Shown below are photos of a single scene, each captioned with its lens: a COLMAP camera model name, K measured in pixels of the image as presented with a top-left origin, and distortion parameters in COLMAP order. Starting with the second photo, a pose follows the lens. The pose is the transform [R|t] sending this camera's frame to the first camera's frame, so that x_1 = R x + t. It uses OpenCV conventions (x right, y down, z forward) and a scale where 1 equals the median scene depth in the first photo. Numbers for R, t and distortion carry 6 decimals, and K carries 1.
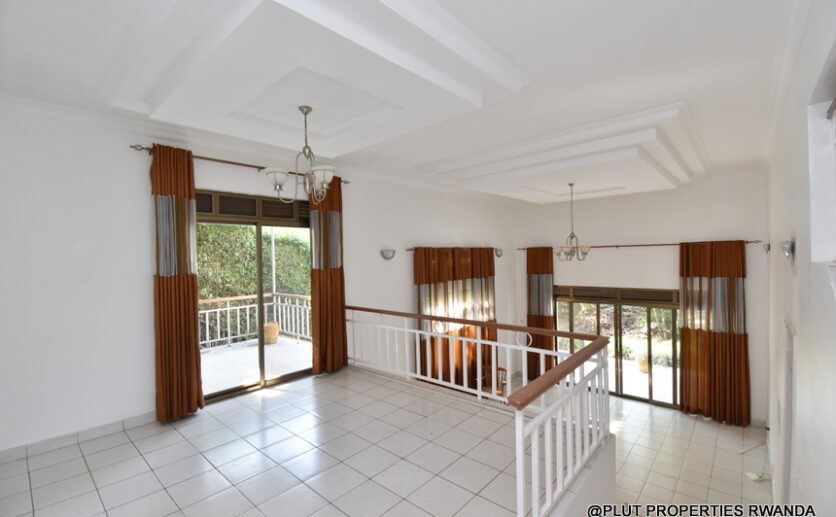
lens RADIAL K [[368.4, 0, 420.4], [0, 368.4, 259.1], [0, 0, 1]] dist [-0.019776, -0.006743]
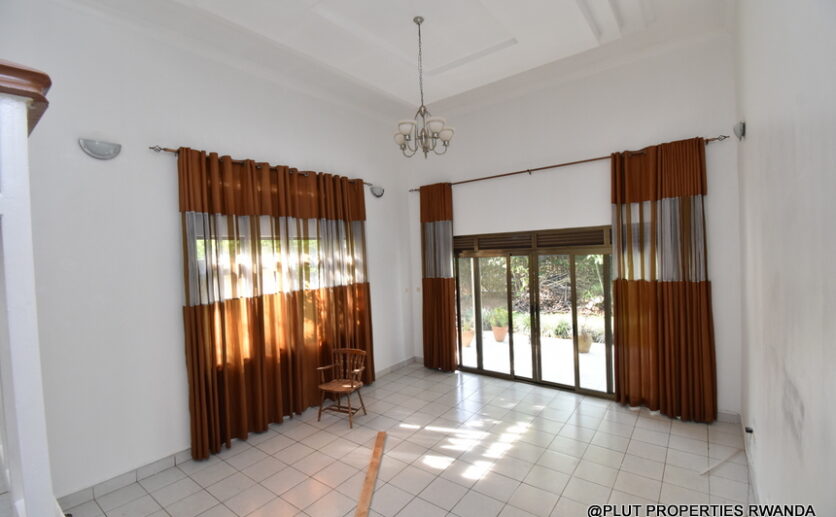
lens RADIAL K [[368.4, 0, 418.1], [0, 368.4, 254.9], [0, 0, 1]] dist [-0.019776, -0.006743]
pose [[0.995996, -0.019525, 0.087245, 0.291212], [0.018671, 0.999770, 0.010595, 0.127671], [-0.087431, -0.008924, 0.996131, 0.351838]]
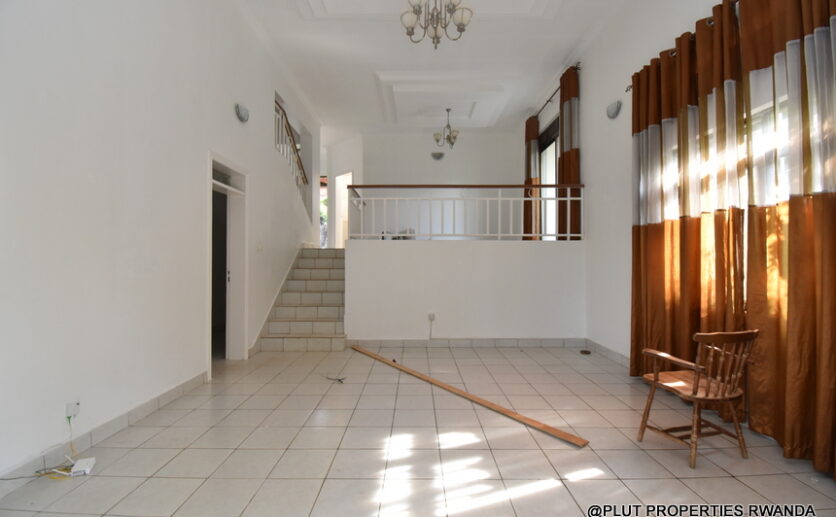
lens RADIAL K [[368.4, 0, 419.0], [0, 368.4, 257.4], [0, 0, 1]] dist [-0.019776, -0.006743]
pose [[-0.732174, 0.014892, -0.680955, 0.642866], [0.006646, 0.999870, 0.014720, 0.245495], [0.681085, 0.006252, -0.732177, 1.129624]]
